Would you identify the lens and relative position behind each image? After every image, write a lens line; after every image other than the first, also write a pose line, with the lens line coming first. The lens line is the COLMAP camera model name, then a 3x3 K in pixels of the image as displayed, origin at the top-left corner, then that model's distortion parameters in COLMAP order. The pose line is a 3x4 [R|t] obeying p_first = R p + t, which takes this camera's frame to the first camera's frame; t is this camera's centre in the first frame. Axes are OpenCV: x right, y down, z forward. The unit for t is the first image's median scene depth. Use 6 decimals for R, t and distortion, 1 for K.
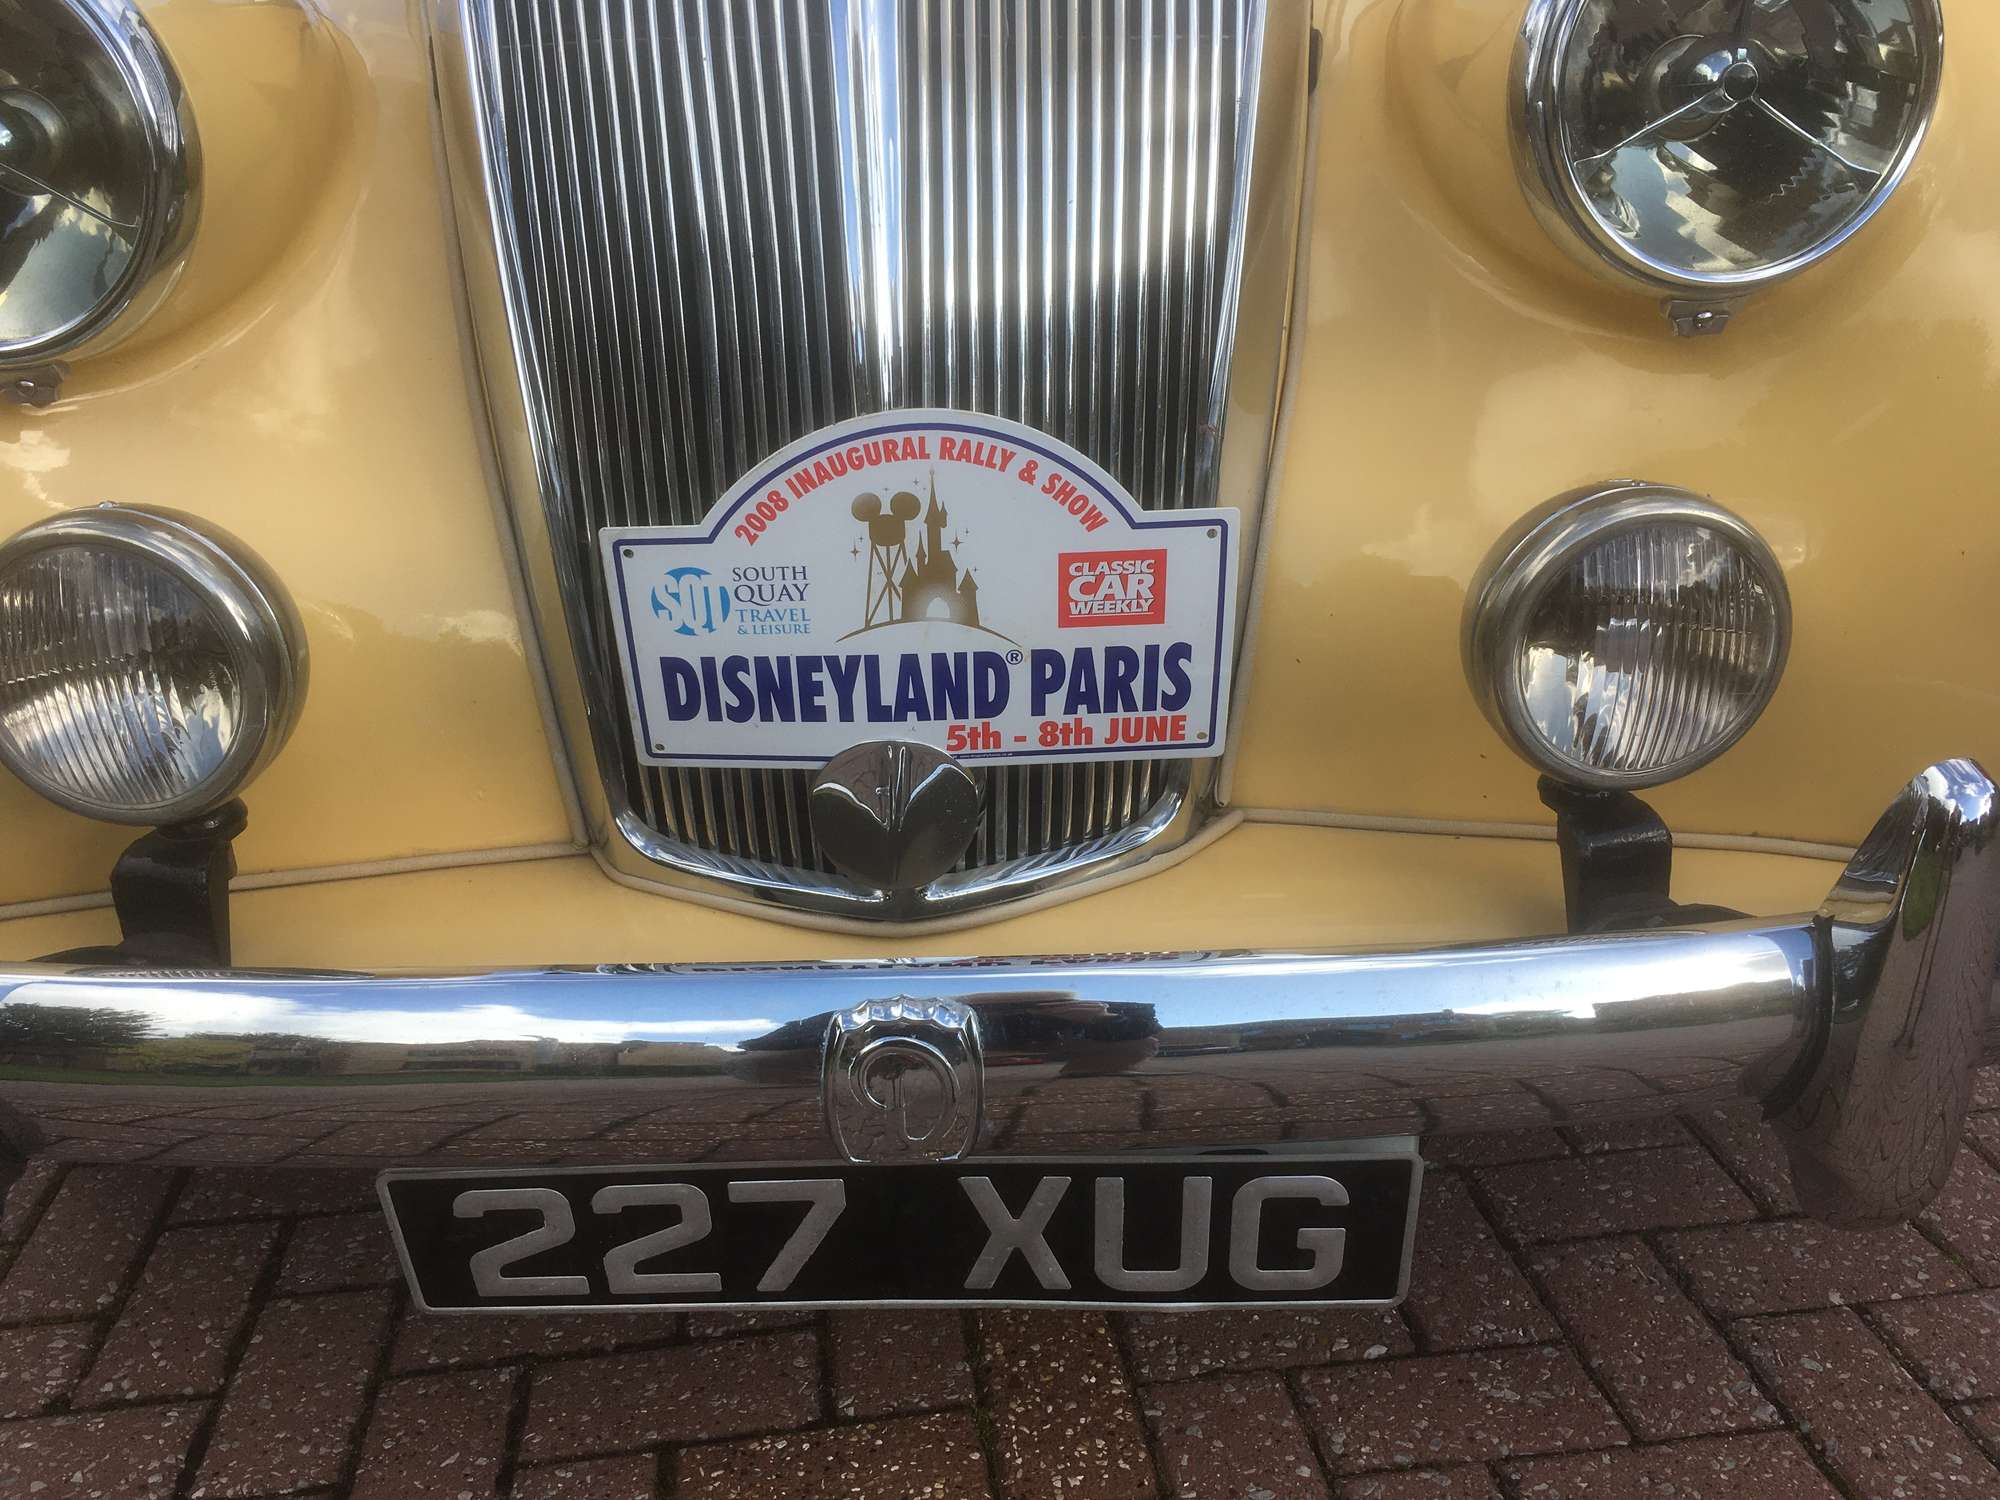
lens RADIAL K [[1693.3, 0, 984.0], [0, 1693.3, 746.4], [0, 0, 1]] dist [0.073287, -0.104168]
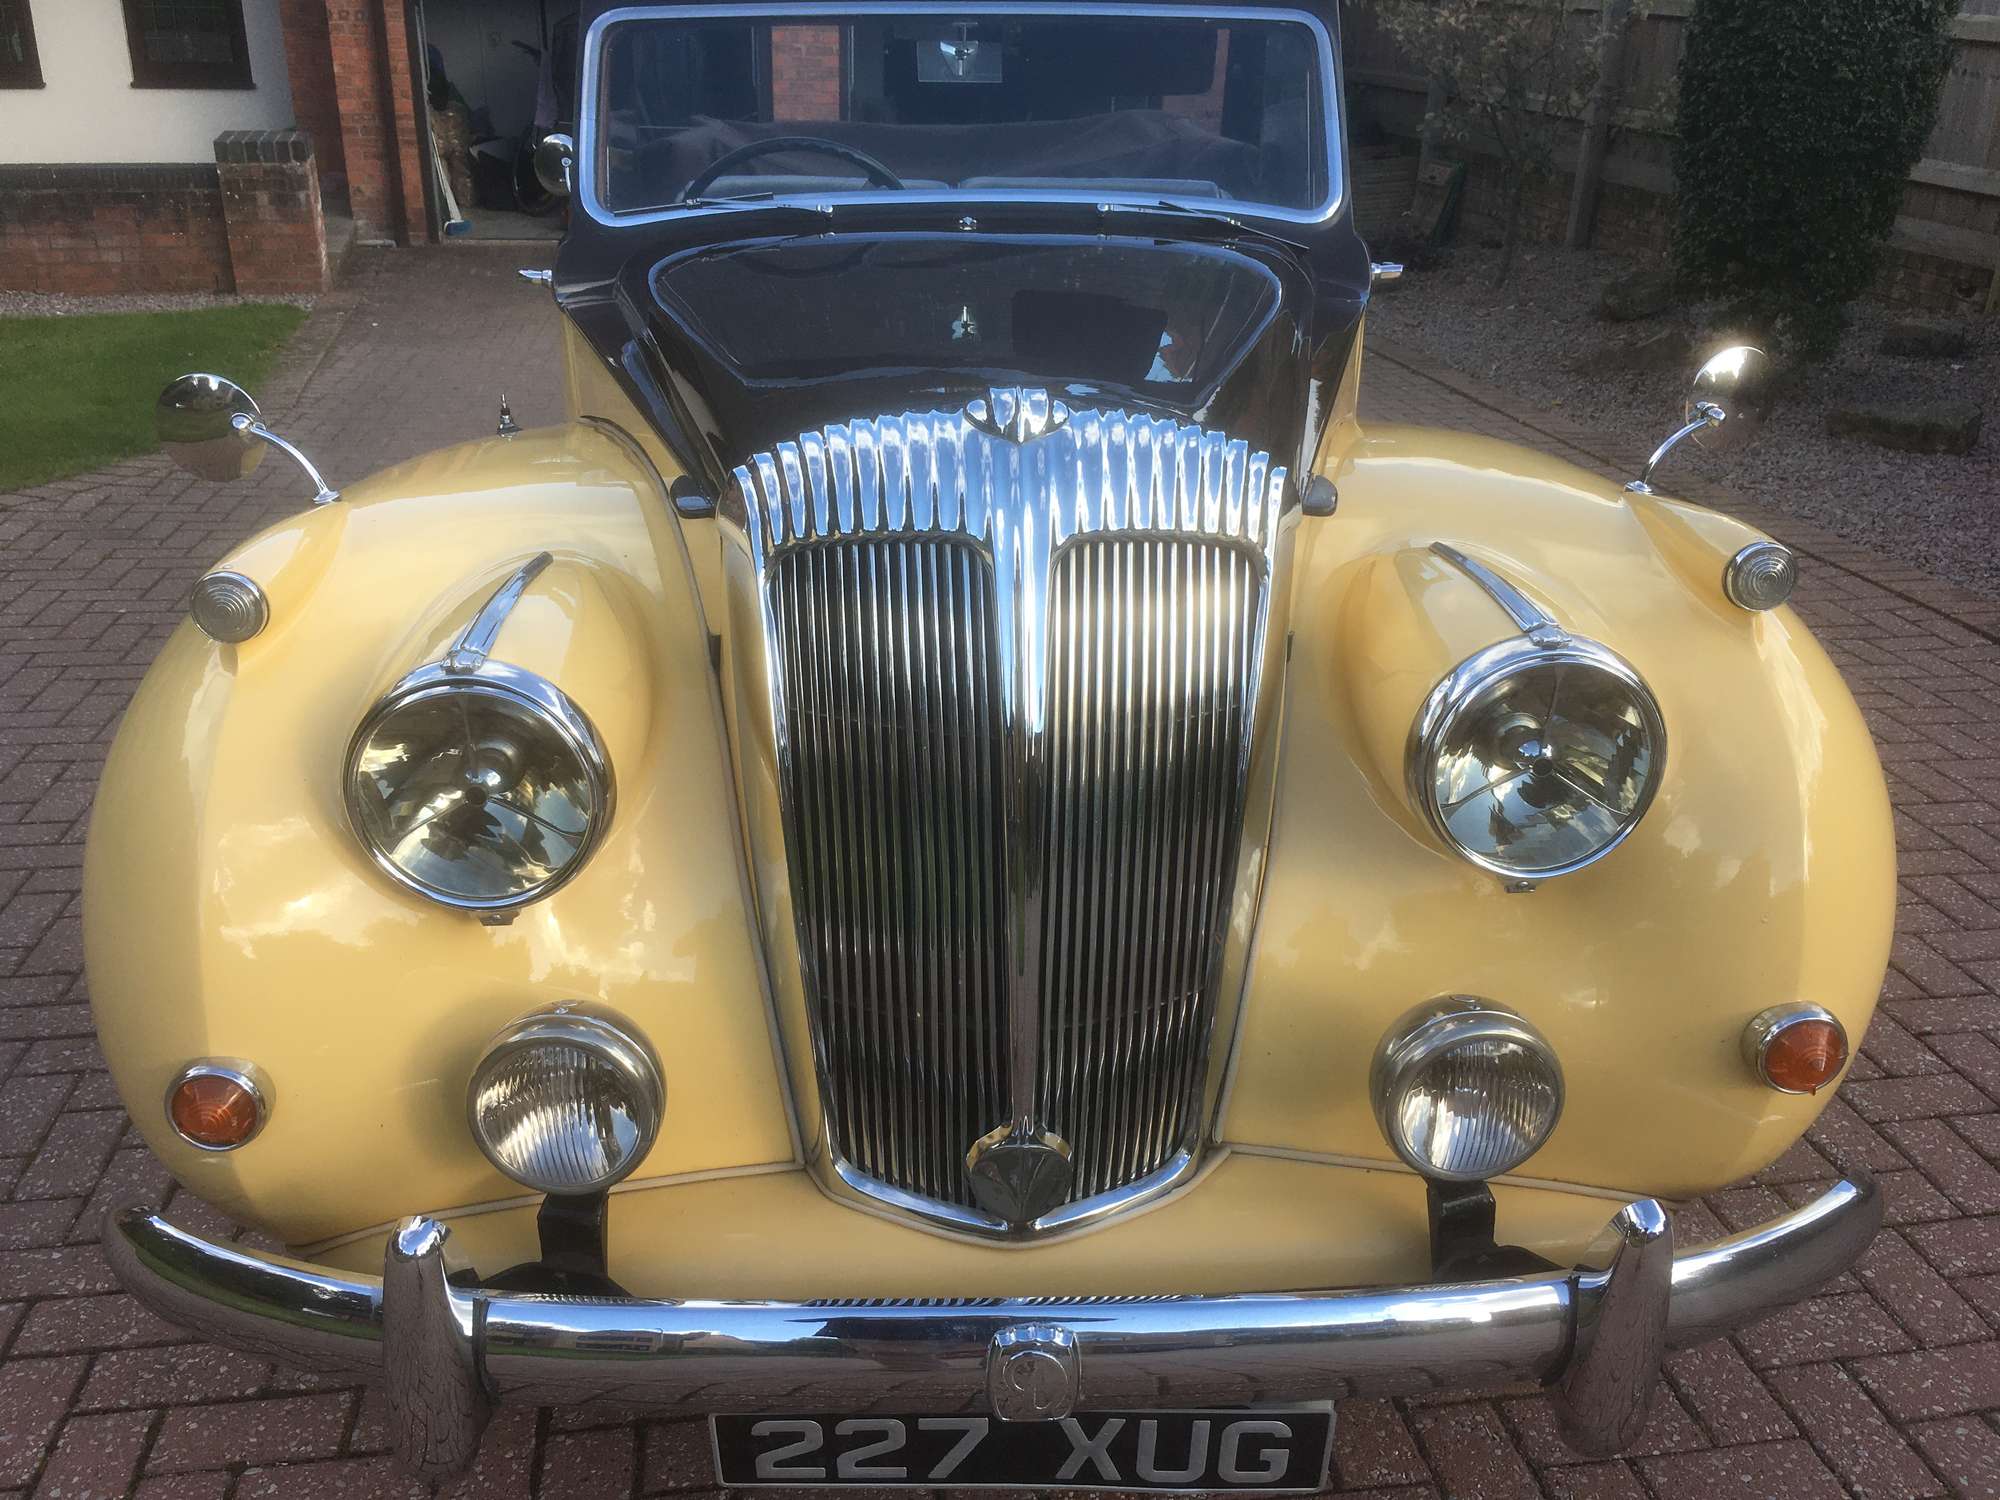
lens RADIAL K [[1693.3, 0, 999.6], [0, 1693.3, 754.3], [0, 0, 1]] dist [0.073287, -0.104168]
pose [[0.999150, 0.027393, 0.030812, -0.135630], [-0.028031, 0.999398, 0.020464, -0.409757], [-0.030233, -0.021310, 0.999316, -0.623736]]
